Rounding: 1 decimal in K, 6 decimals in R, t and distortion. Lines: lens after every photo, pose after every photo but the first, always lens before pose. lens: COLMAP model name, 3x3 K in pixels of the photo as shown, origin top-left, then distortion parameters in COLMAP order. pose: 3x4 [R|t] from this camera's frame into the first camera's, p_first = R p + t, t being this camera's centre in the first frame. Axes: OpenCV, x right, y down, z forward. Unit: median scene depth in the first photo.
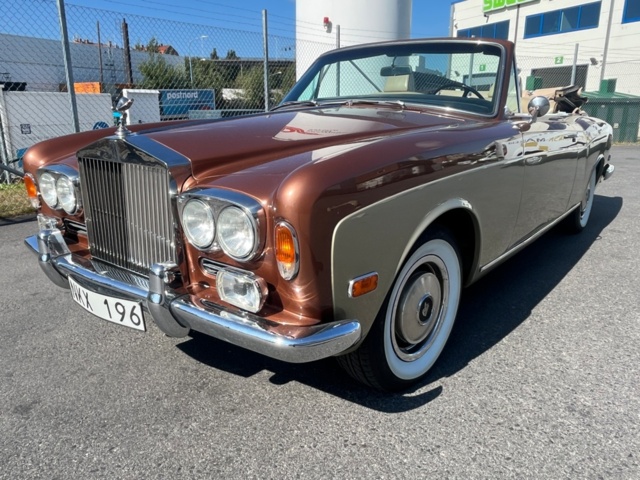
lens RADIAL K [[486.0, 0, 320.0], [0, 486.0, 240.0], [0, 0, 1]] dist [-0.009006, -0.001178]
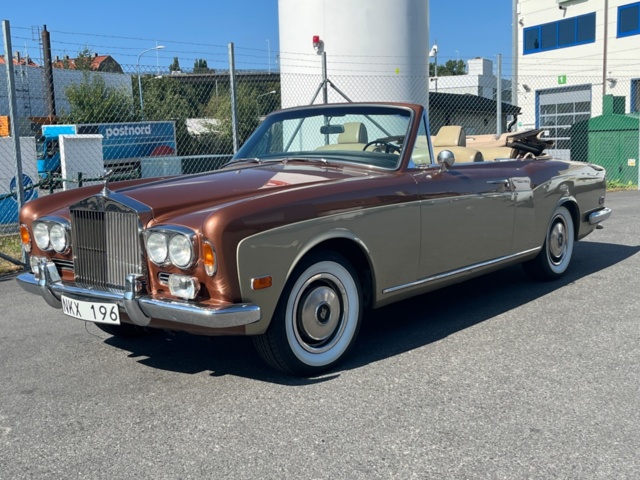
lens RADIAL K [[764.0, 0, 322.5], [0, 764.0, 236.5], [0, 0, 1]] dist [0.023152, -0.003806]
pose [[0.999378, -0.027709, -0.021815, 0.267453], [0.024351, 0.989646, -0.141449, 0.231886], [0.025508, 0.140830, 0.989705, -1.136954]]
